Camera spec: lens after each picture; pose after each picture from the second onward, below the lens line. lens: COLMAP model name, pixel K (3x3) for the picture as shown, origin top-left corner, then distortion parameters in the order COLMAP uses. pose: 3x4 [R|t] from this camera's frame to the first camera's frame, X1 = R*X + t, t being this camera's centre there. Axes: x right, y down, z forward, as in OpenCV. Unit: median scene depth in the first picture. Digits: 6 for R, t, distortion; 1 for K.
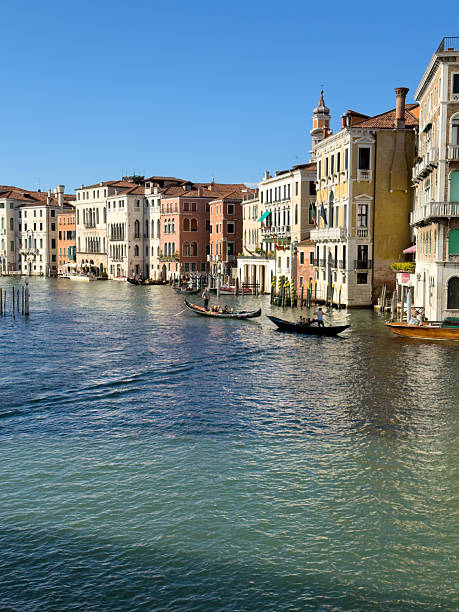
lens RADIAL K [[846.4, 0, 229.5], [0, 846.4, 306.0], [0, 0, 1]] dist [0.175151, -0.097789]
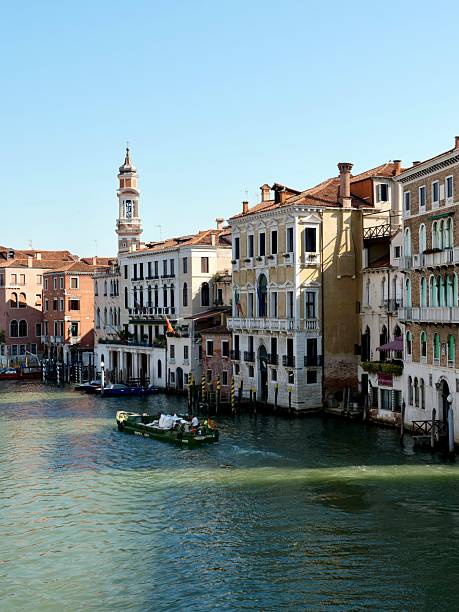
lens RADIAL K [[902.5, 0, 229.5], [0, 902.5, 306.0], [0, 0, 1]] dist [-0.024527, -0.040113]
pose [[0.958638, -0.011051, 0.284414, -0.100683], [0.030077, 0.997584, -0.062616, -0.027328], [-0.283035, 0.068581, 0.956655, 0.080505]]
